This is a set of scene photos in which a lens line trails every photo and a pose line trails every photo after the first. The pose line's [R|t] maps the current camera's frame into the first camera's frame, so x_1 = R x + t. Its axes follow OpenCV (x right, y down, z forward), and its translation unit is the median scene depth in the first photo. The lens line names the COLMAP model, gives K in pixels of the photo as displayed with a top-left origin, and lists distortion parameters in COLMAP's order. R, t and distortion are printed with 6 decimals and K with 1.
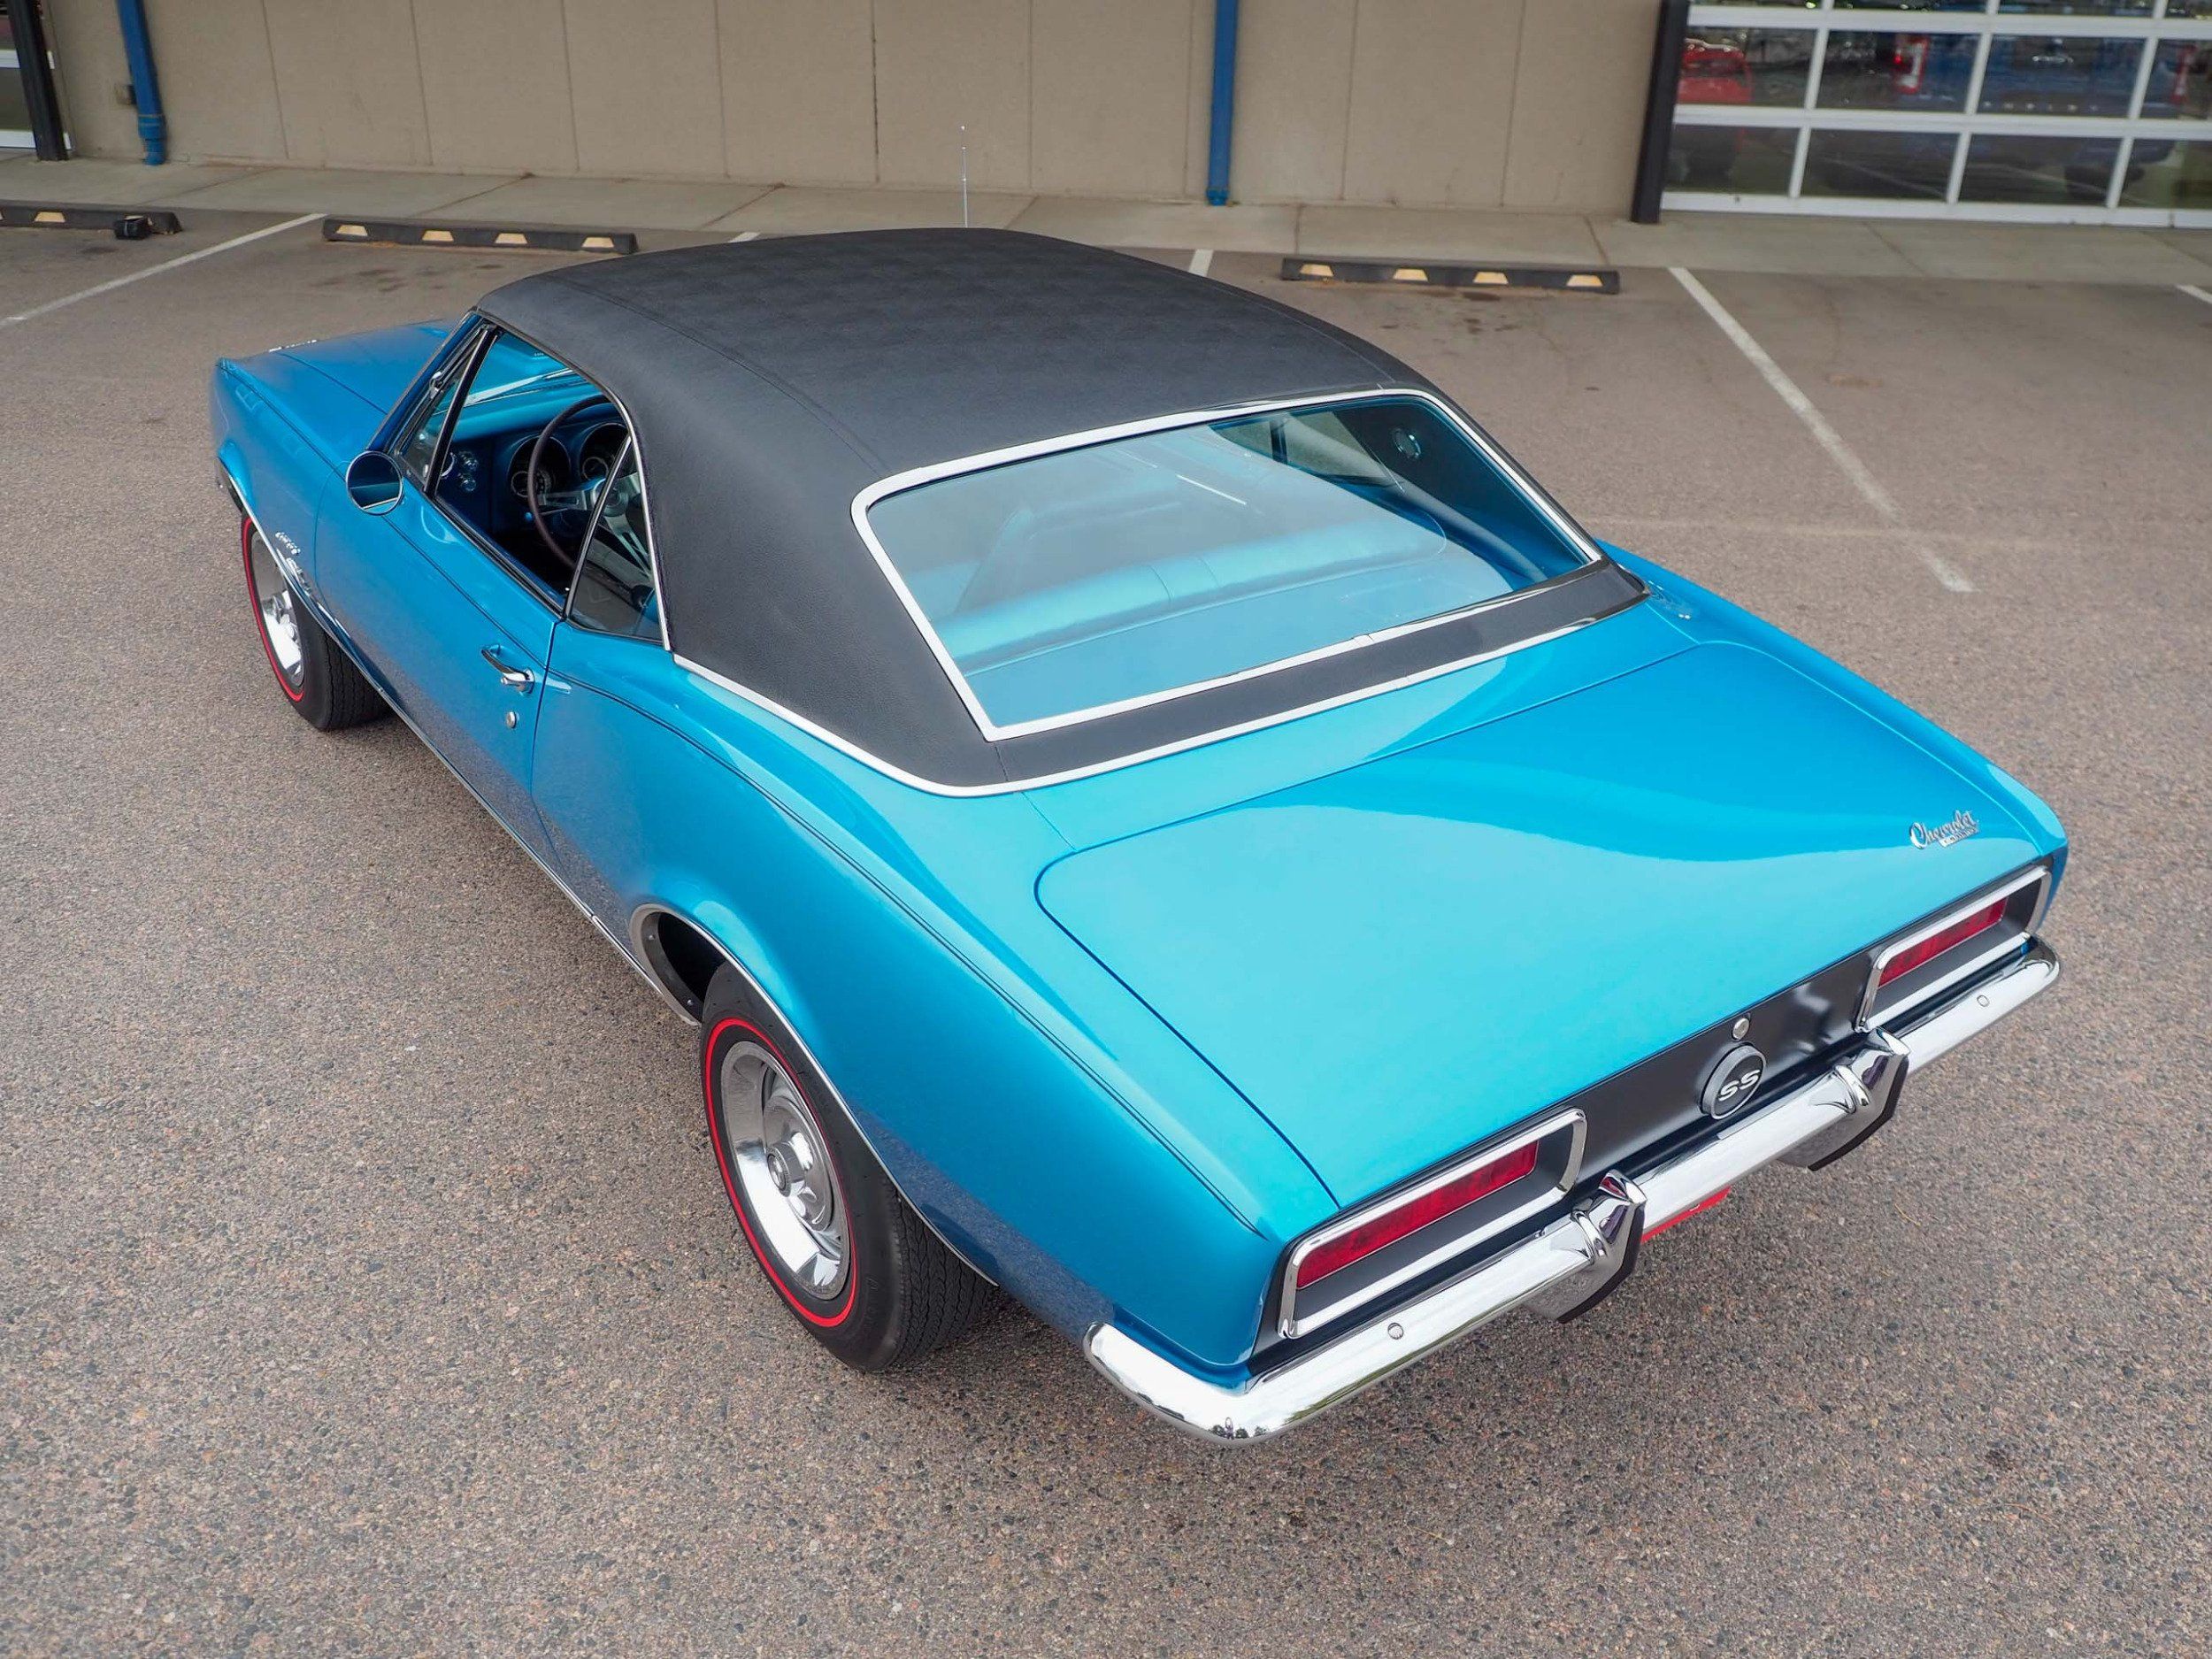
lens RADIAL K [[1812.0, 0, 1106.5], [0, 1812.0, 794.2], [0, 0, 1]] dist [-0.000421, 0.002380]
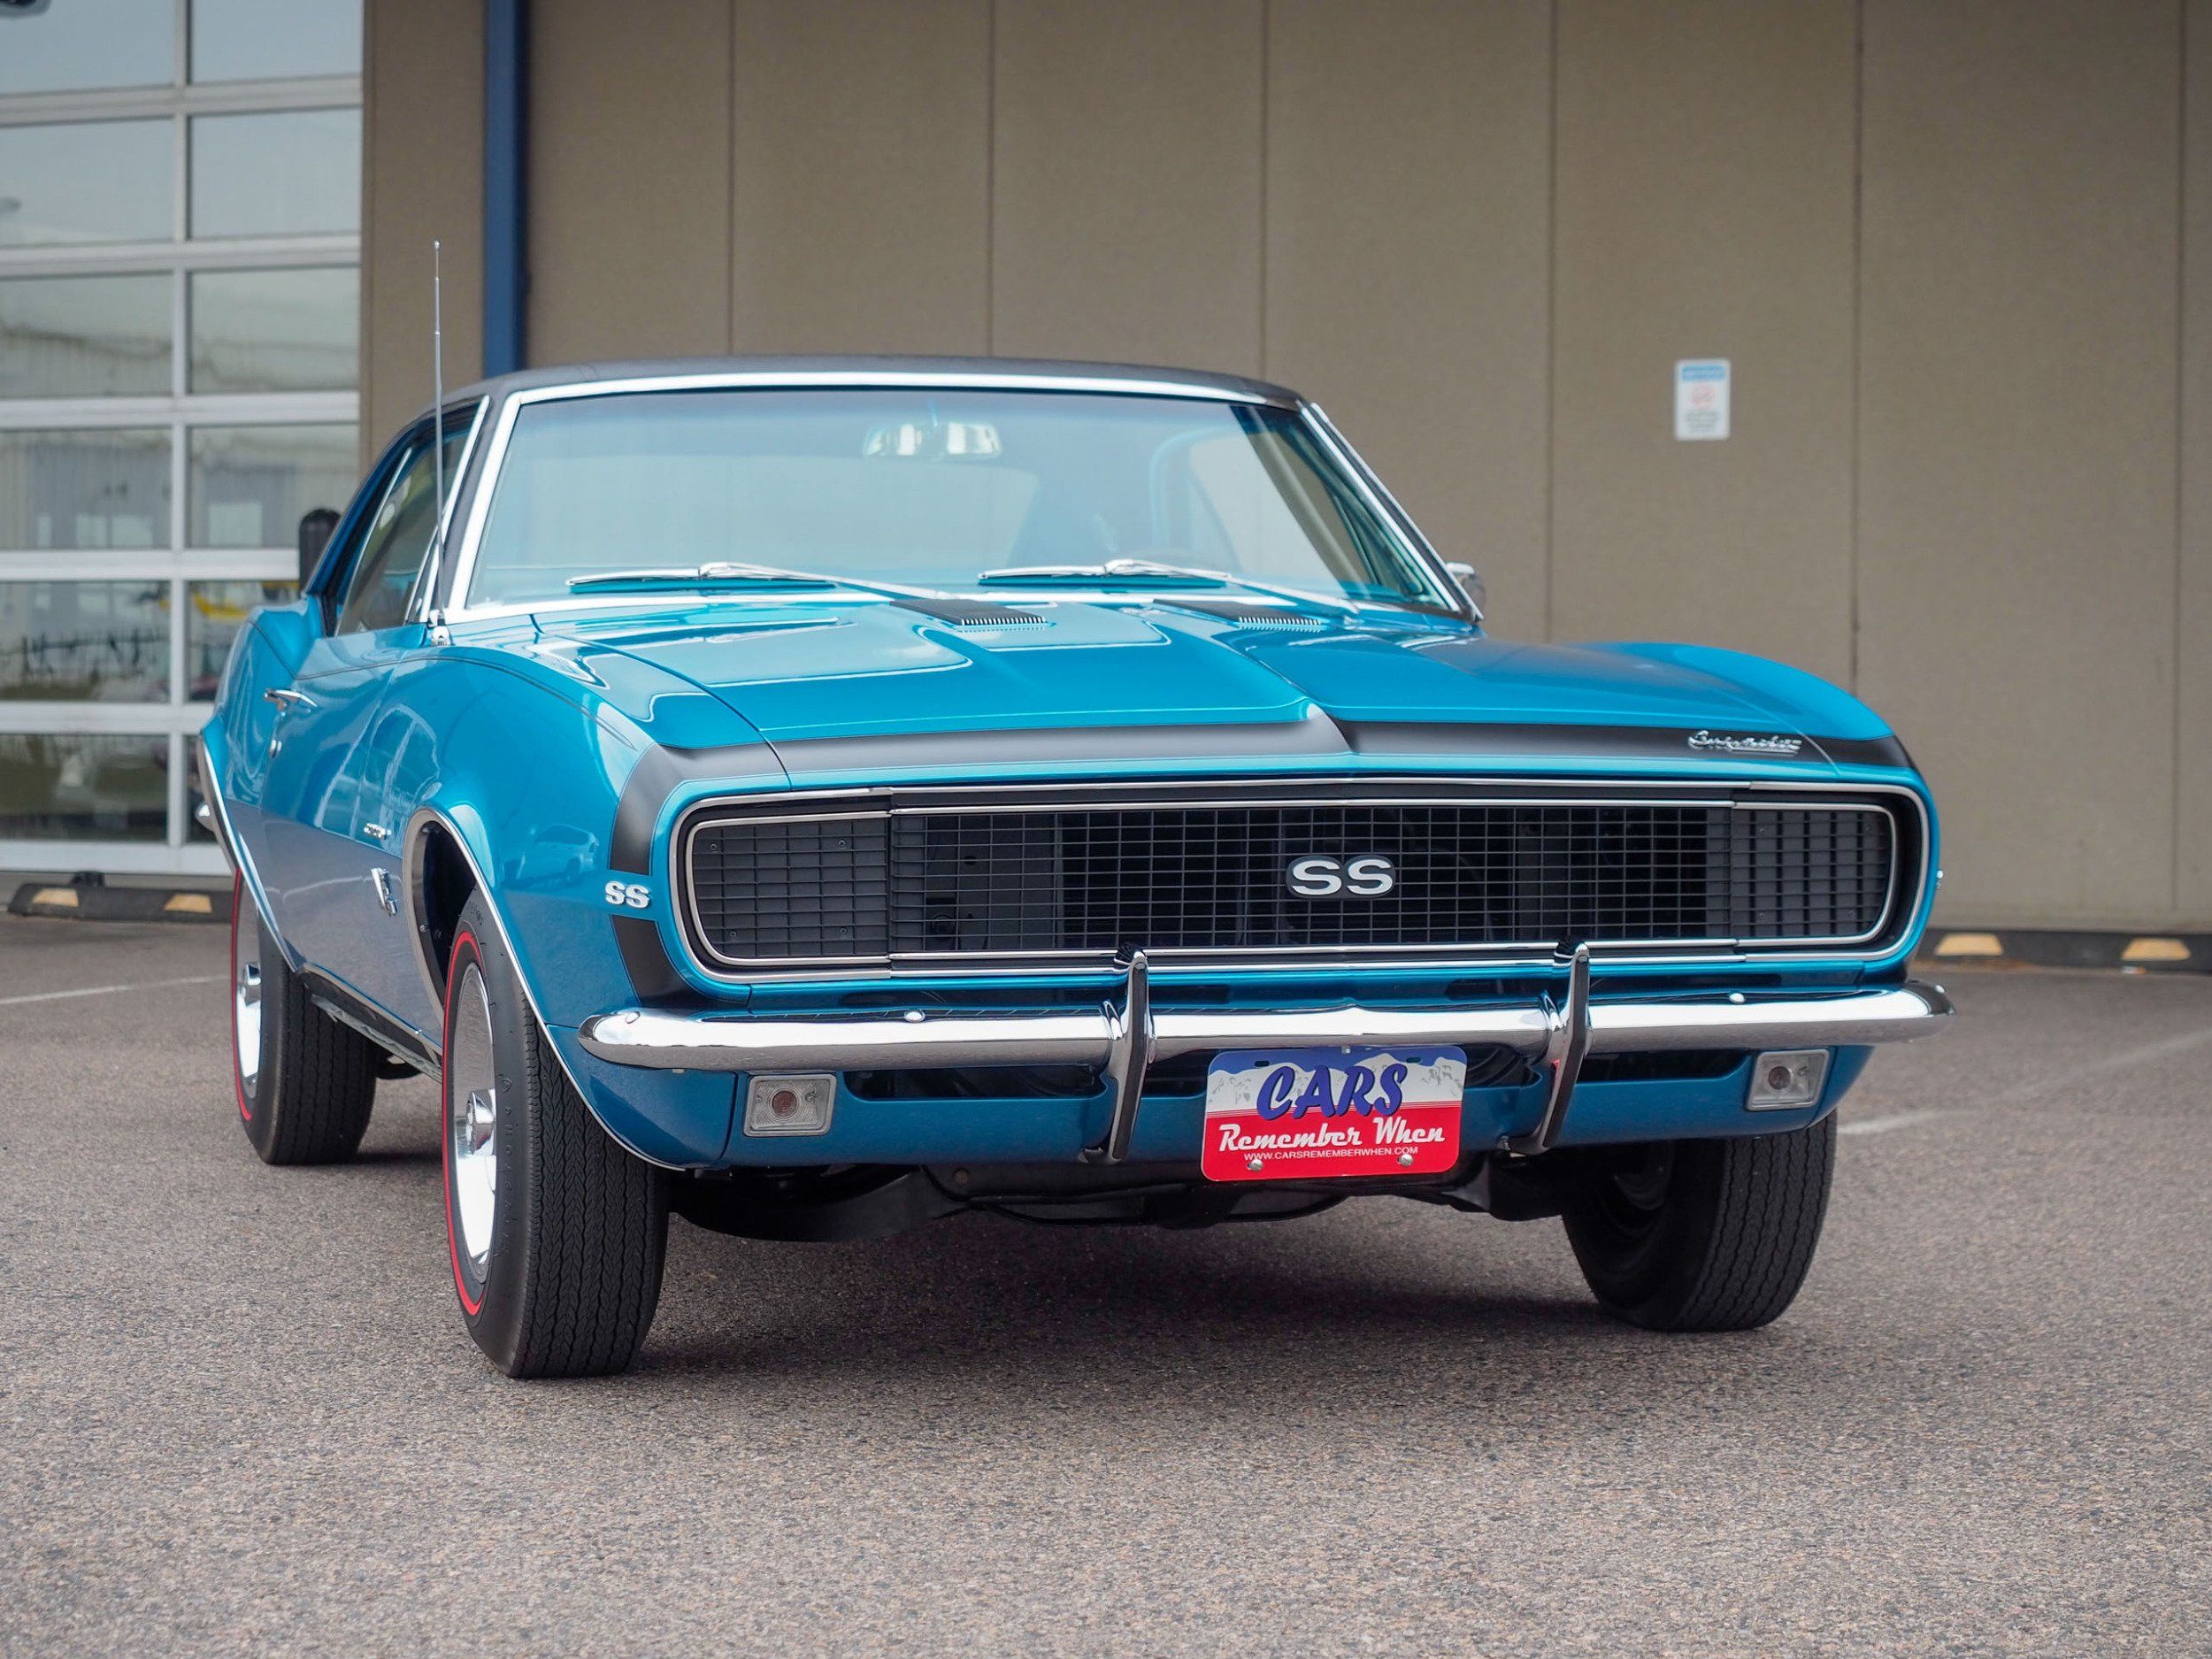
lens RADIAL K [[5055.7, 0, 1098.9], [0, 5055.7, 832.1], [0, 0, 1]] dist [0.060146, -0.255958]
pose [[0.935958, -0.009479, -0.351984, 0.754606], [-0.139770, 0.907506, -0.396103, 0.953783], [0.323182, 0.419932, 0.848062, -0.936192]]
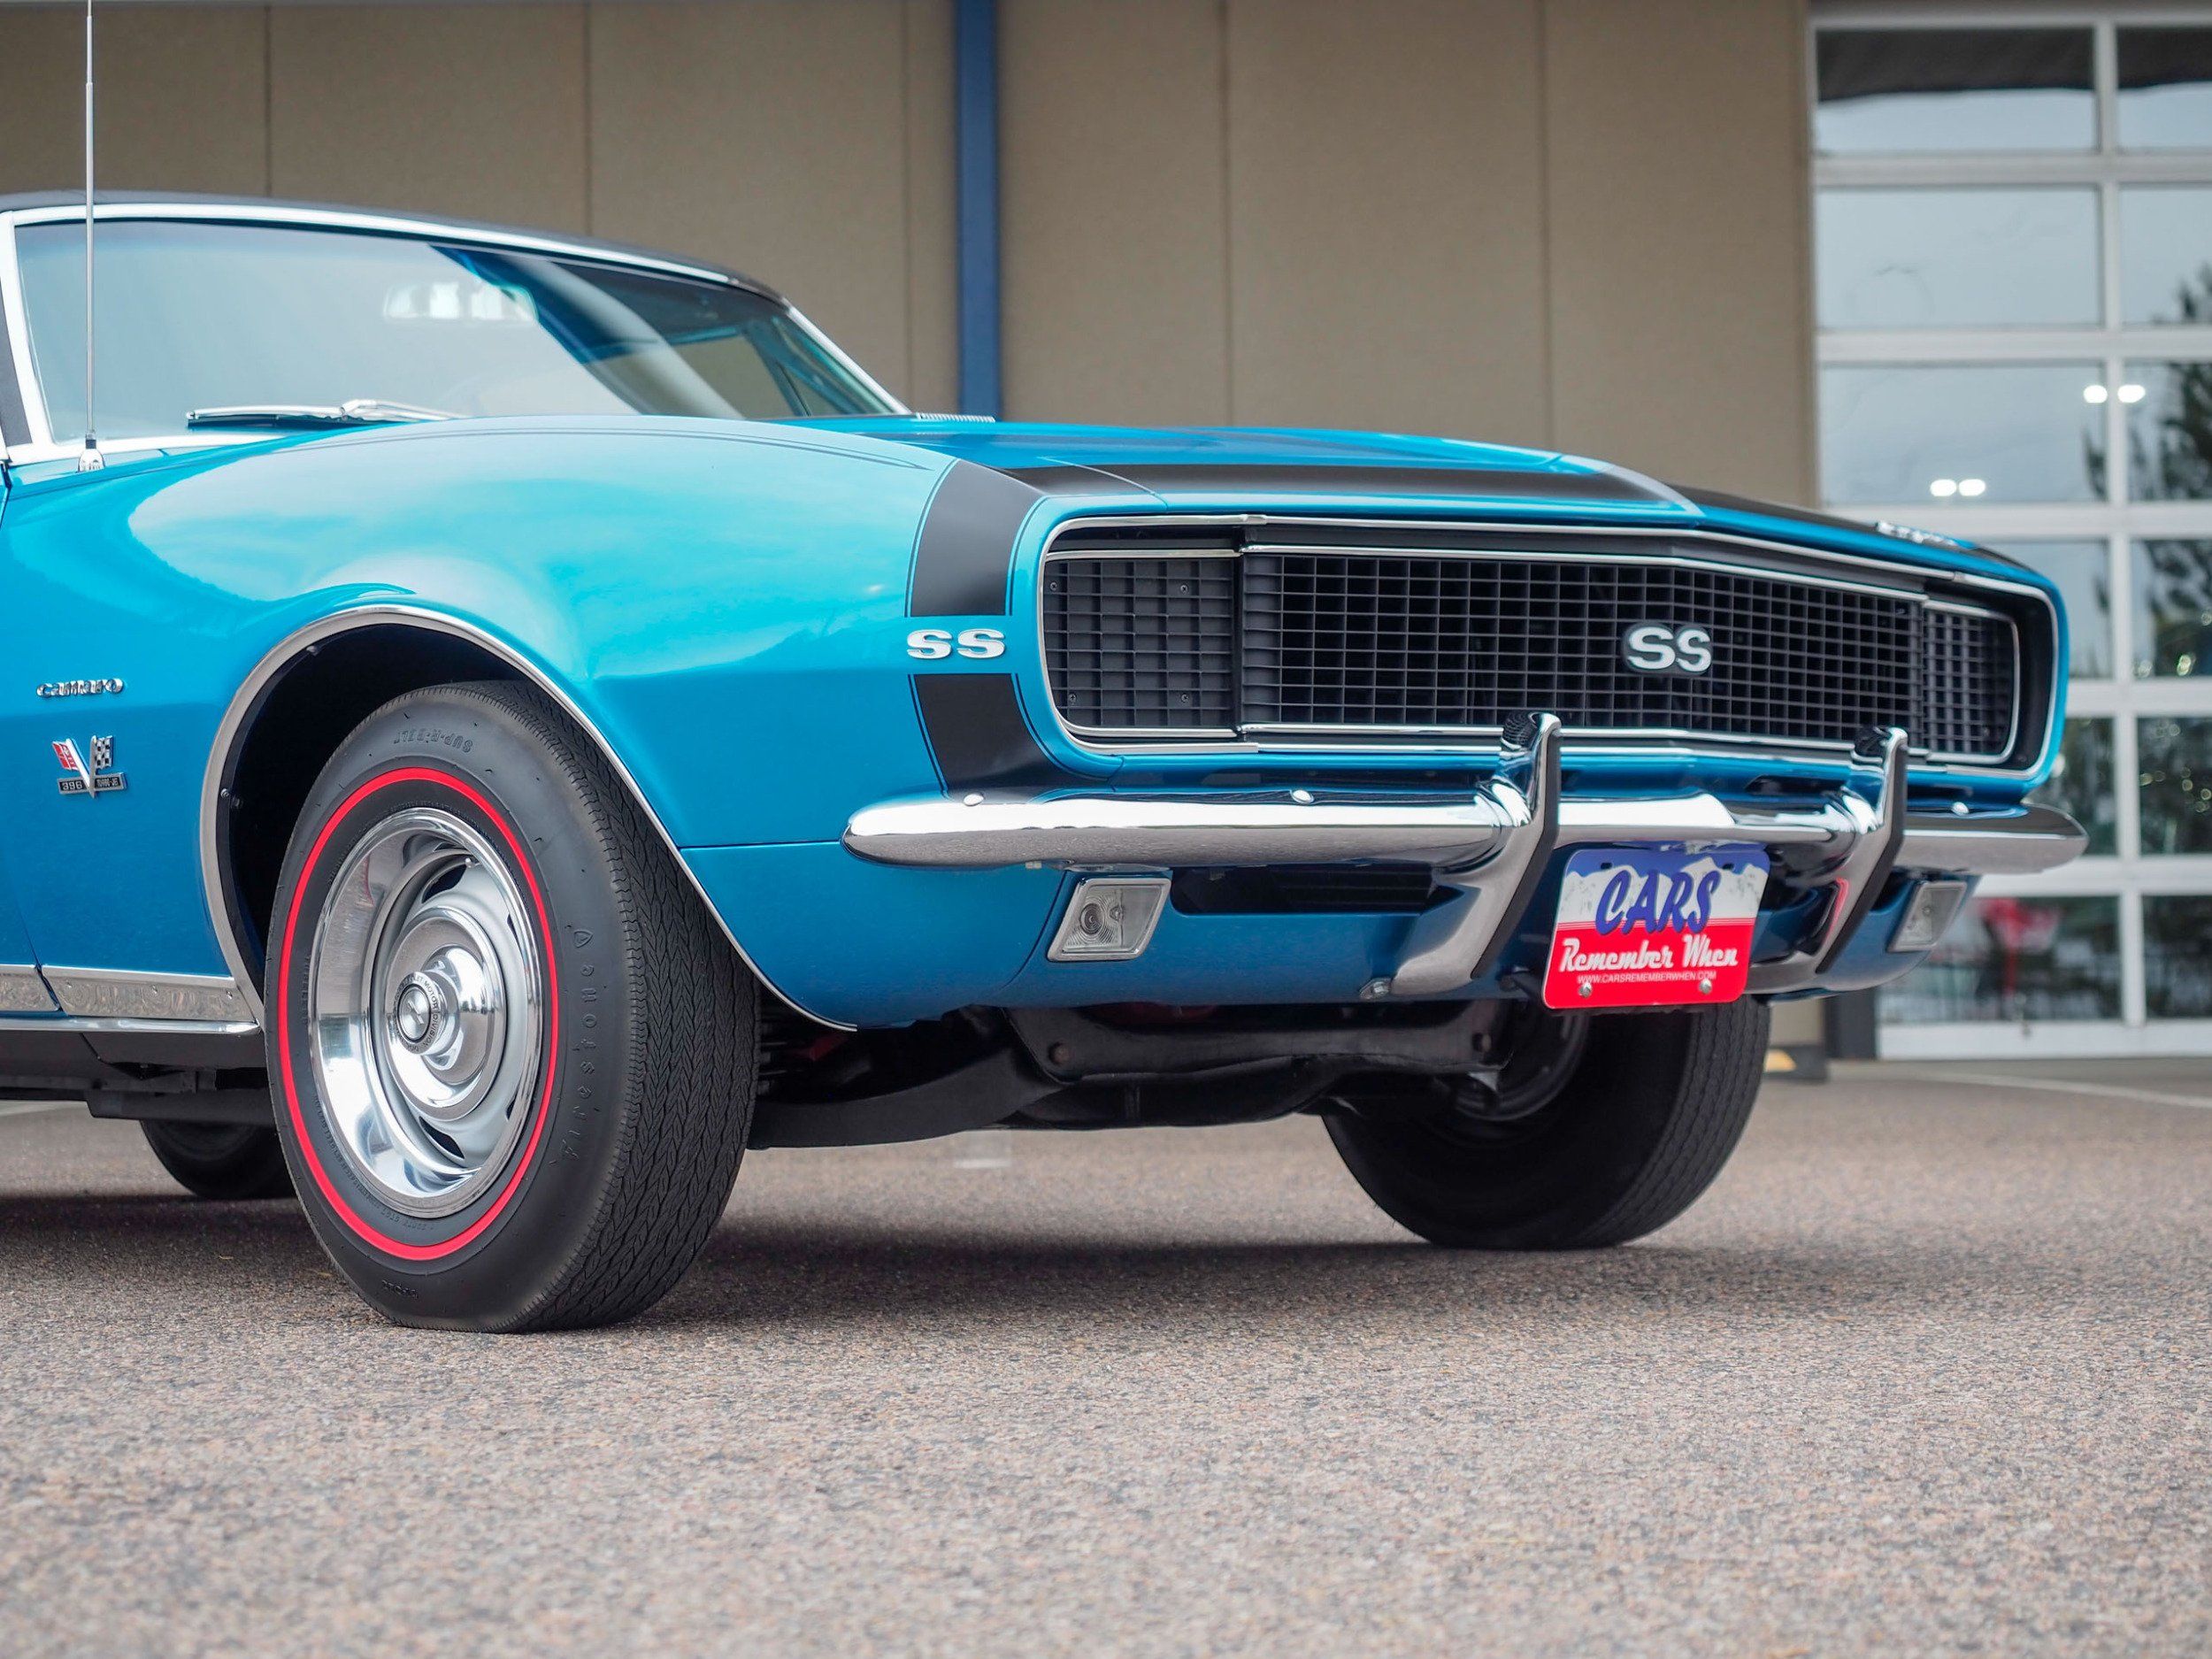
lens RADIAL K [[4572.2, 0, 1021.9], [0, 4572.2, 827.5], [0, 0, 1]] dist [-0.002944, -0.120777]
pose [[0.993430, -0.031919, 0.109896, -0.295998], [0.080589, 0.876939, -0.473797, 0.930776], [-0.081249, 0.479540, 0.873750, -0.485105]]
